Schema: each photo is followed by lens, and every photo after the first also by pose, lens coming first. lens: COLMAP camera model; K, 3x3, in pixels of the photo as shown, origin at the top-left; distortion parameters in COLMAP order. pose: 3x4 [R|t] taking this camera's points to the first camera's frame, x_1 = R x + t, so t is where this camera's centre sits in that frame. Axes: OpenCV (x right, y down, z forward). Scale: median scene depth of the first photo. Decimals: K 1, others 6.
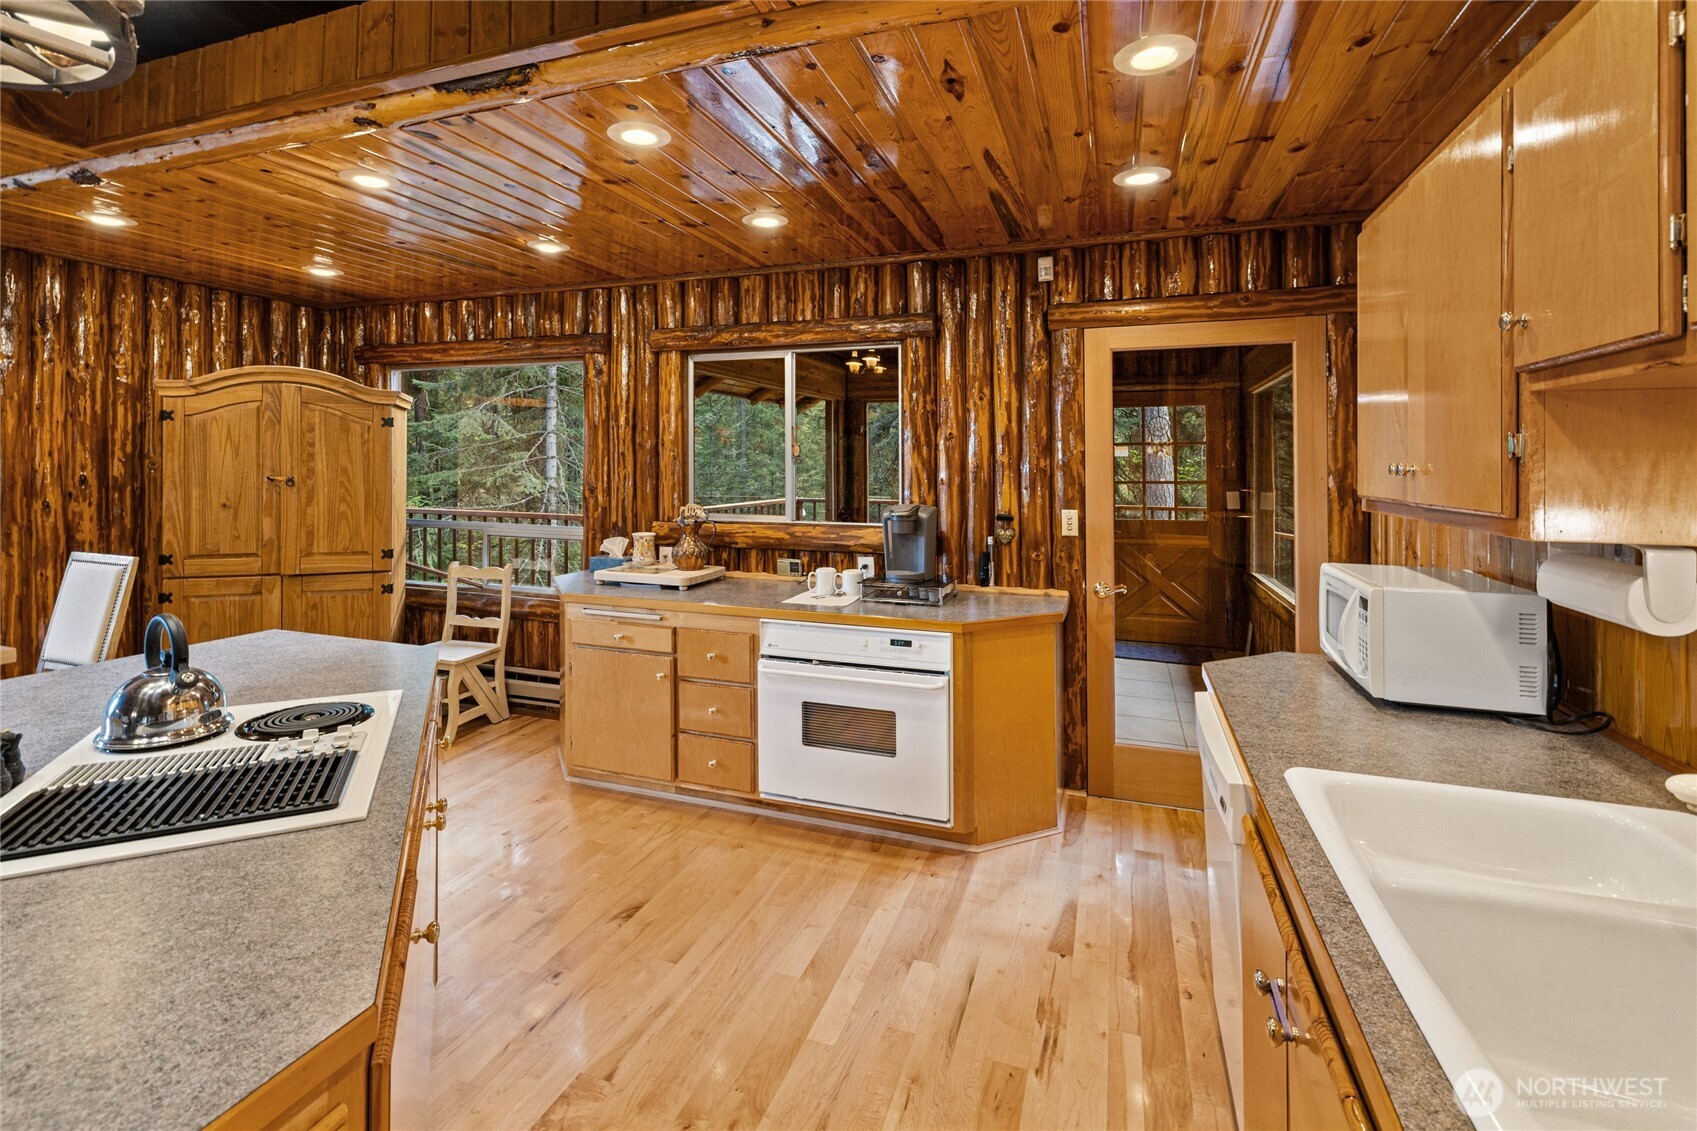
lens RADIAL K [[749.6, 0, 856.3], [0, 749.6, 464.4], [0, 0, 1]] dist [-0.000308, -0.000177]
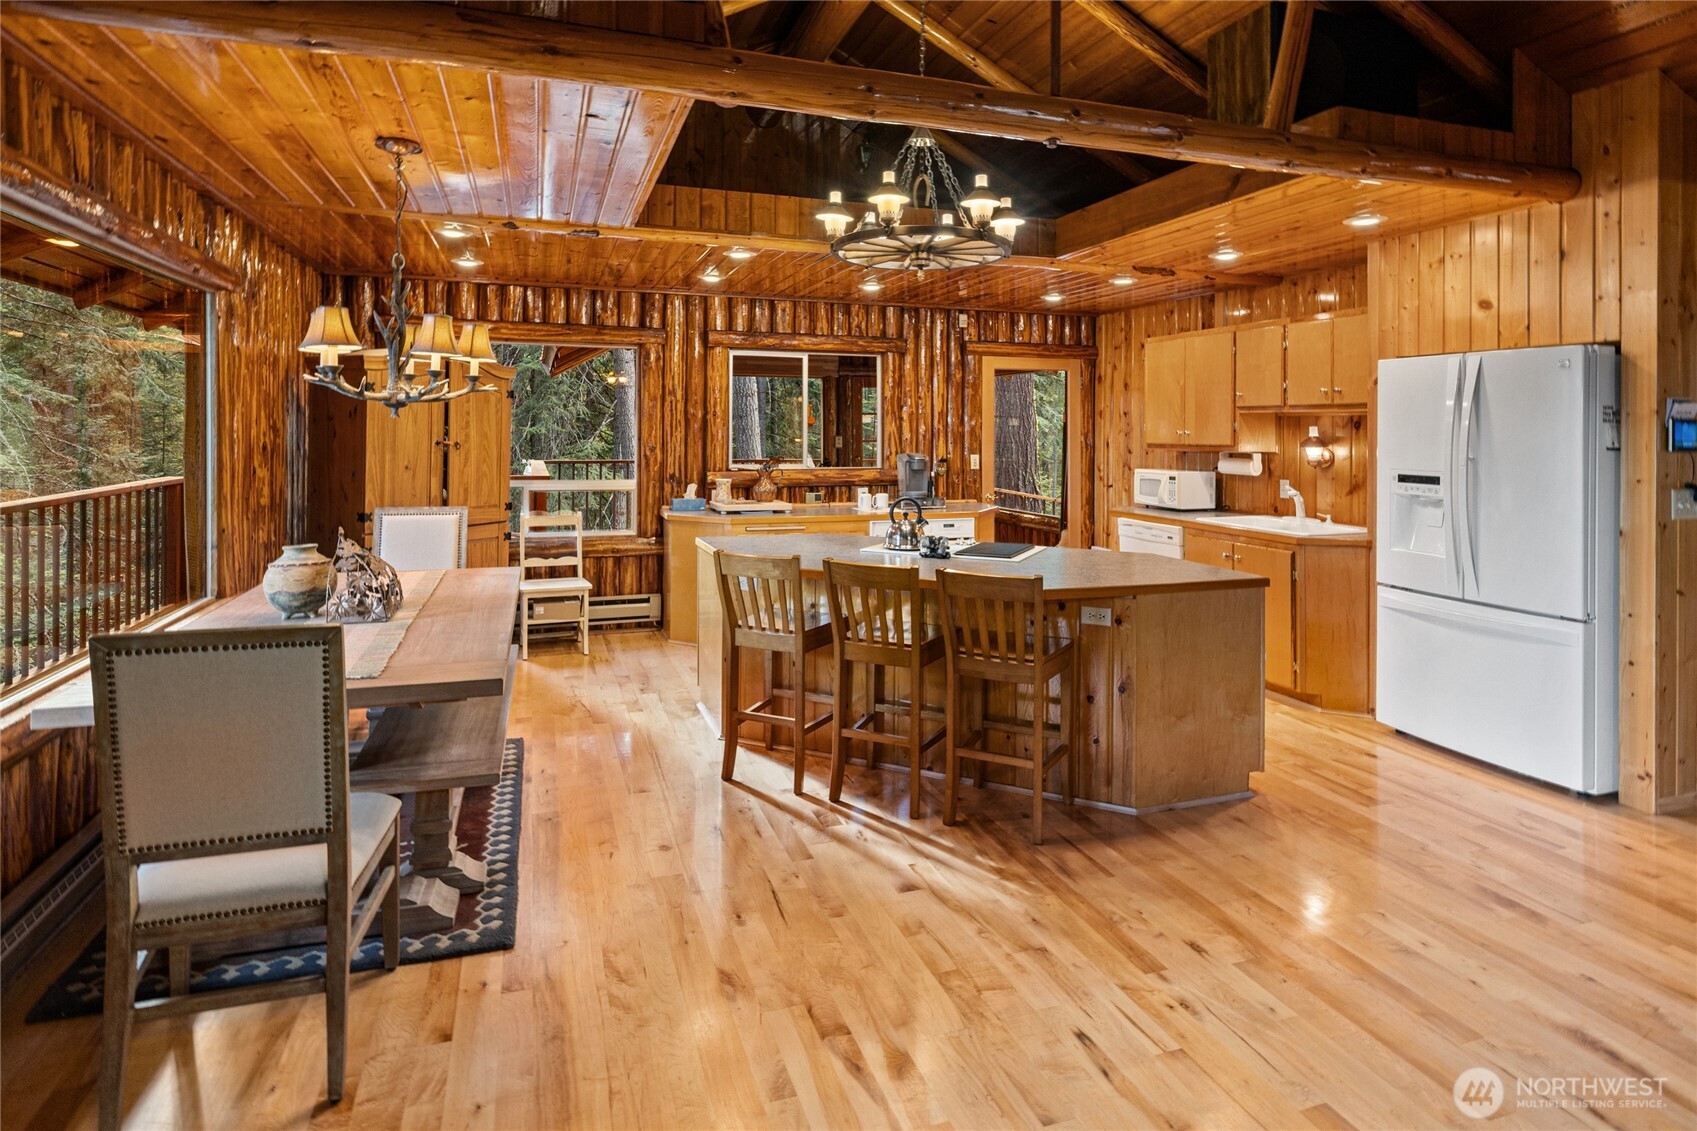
lens RADIAL K [[890.0, 0, 826.8], [0, 890.0, 429.2], [0, 0, 1]] dist [-0.000699, 0.000236]
pose [[0.795561, -0.001490, 0.605872, -1.256478], [-0.002084, 0.999984, 0.005195, -0.011459], [-0.605870, -0.005396, 0.795545, -0.480086]]
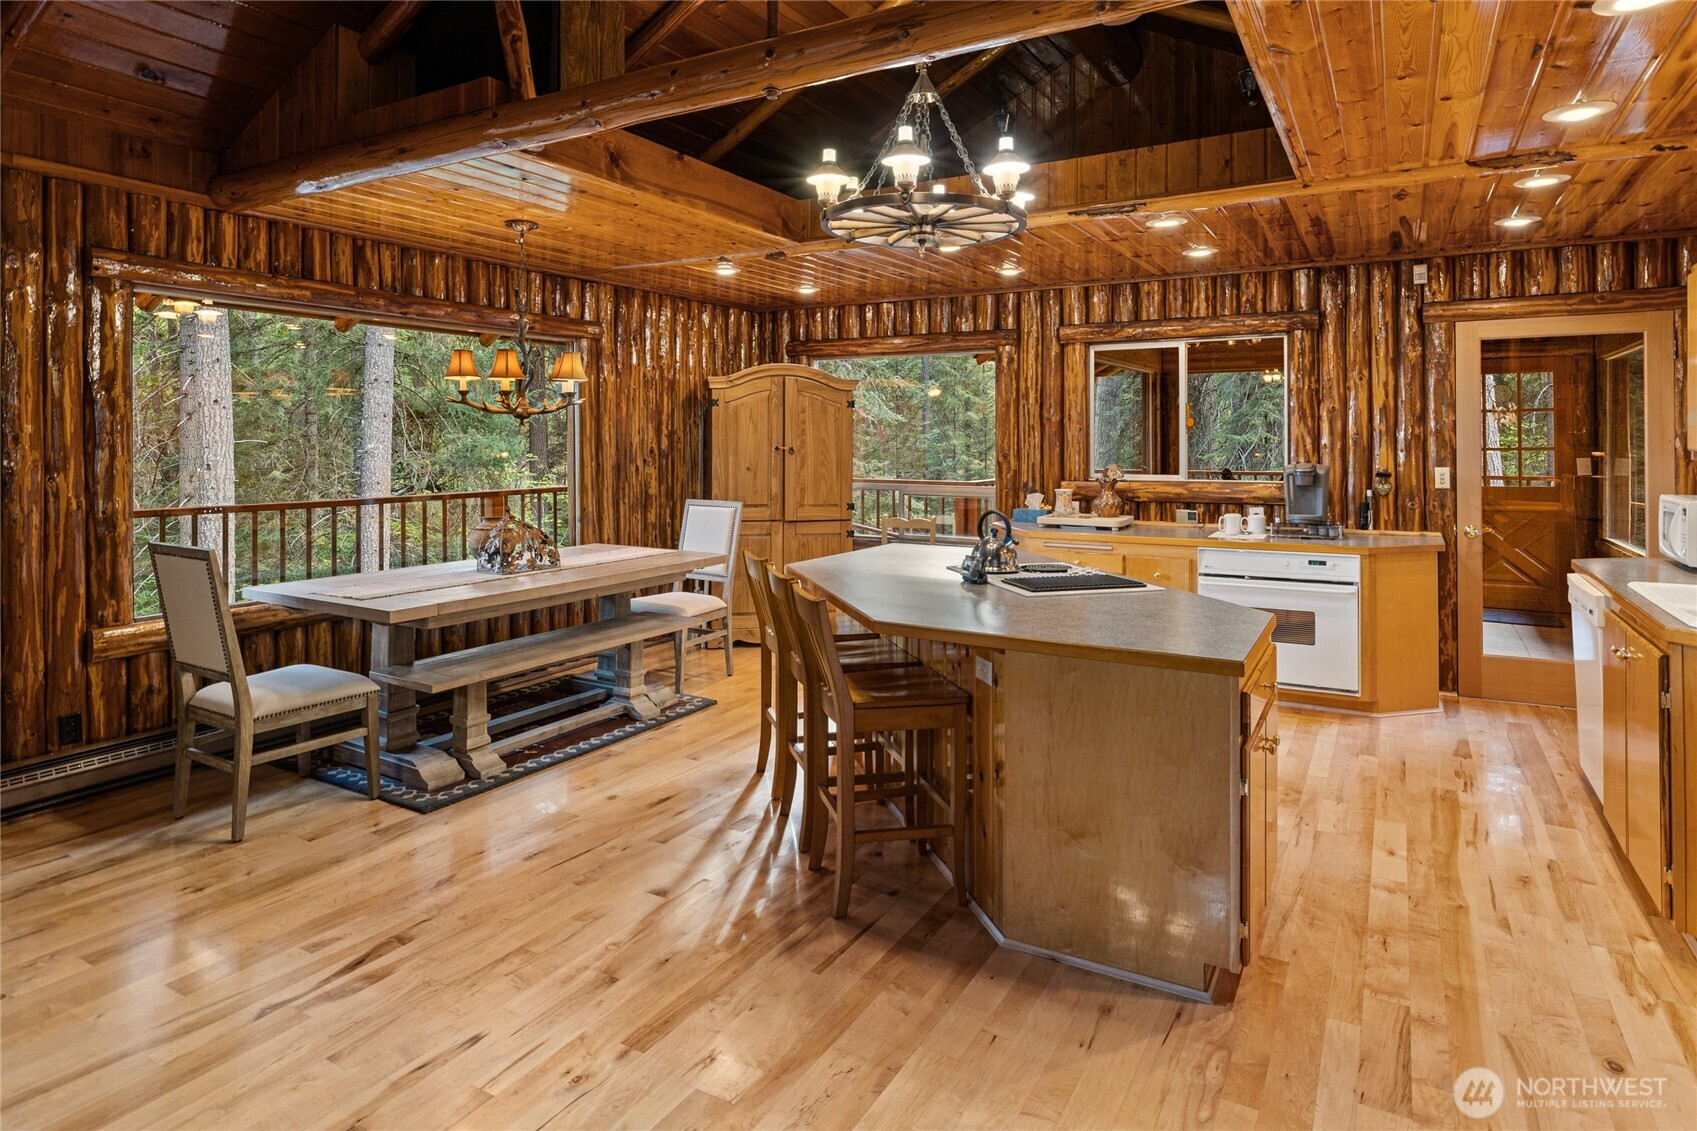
lens RADIAL K [[934.6, 0, 865.9], [0, 934.6, 451.3], [0, 0, 1]] dist [-0.001523, -0.000065]
pose [[0.983420, -0.006663, -0.181221, -0.361188], [0.009302, 0.999863, 0.013719, 0.003293], [0.181105, -0.015177, 0.983347, -0.672887]]
